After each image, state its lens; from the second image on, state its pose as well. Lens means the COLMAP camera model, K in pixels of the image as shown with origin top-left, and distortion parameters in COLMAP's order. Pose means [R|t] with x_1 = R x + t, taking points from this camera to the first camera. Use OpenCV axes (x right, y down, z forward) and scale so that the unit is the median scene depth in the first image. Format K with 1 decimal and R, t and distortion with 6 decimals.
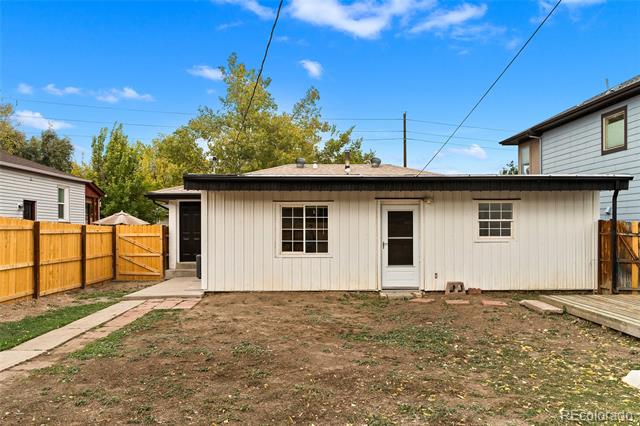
lens RADIAL K [[512.6, 0, 319.1], [0, 512.6, 212.6], [0, 0, 1]] dist [-0.000793, -0.016126]
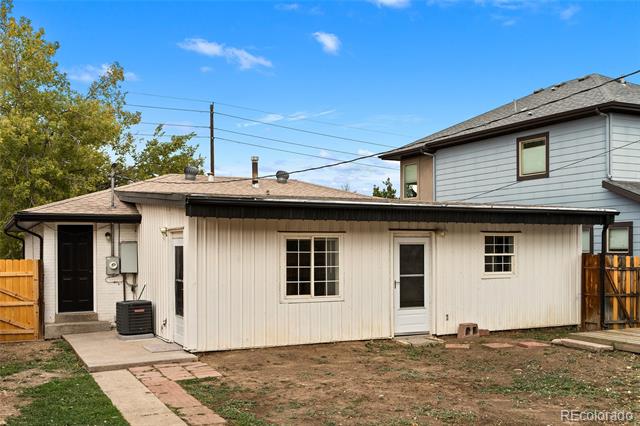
lens RADIAL K [[686.7, 0, 320.5], [0, 686.7, 215.0], [0, 0, 1]] dist [-0.010570, 0.000000]
pose [[0.904080, 0.020146, 0.426888, -0.478067], [-0.011264, 0.999665, -0.023322, -0.023828], [-0.427215, 0.016276, 0.904004, 0.017008]]
